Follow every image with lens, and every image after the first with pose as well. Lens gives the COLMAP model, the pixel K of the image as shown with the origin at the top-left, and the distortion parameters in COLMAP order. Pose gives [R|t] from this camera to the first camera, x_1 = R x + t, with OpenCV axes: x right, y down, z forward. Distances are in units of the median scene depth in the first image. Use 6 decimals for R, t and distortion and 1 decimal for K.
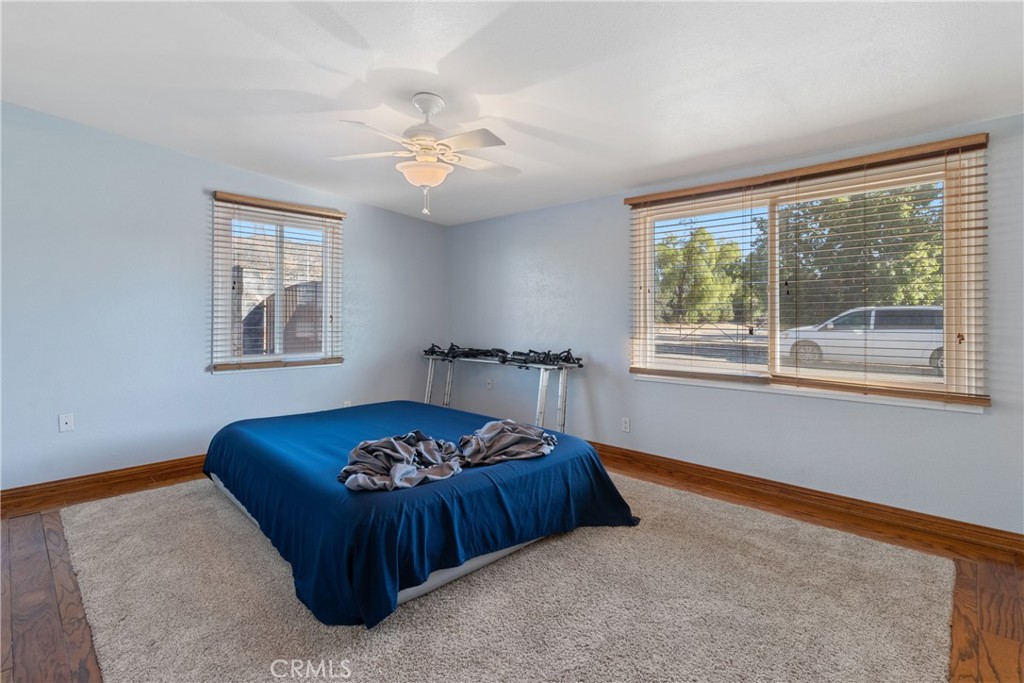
lens RADIAL K [[480.7, 0, 512.2], [0, 480.7, 313.5], [0, 0, 1]] dist [-0.000566, 0.000436]
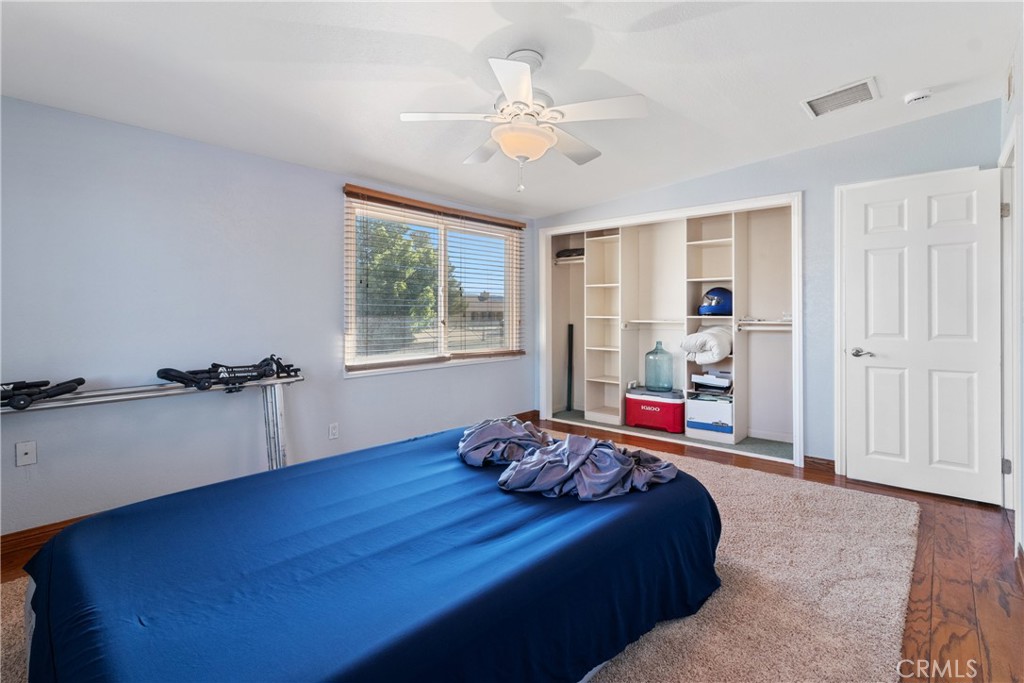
lens RADIAL K [[480.7, 0, 512.2], [0, 480.7, 313.5], [0, 0, 1]] dist [-0.000566, 0.000436]
pose [[-0.028141, -0.009949, 0.999554, -0.863922], [-0.015592, 0.999833, 0.009512, -0.004583], [-0.999482, -0.015317, -0.028291, 0.876029]]
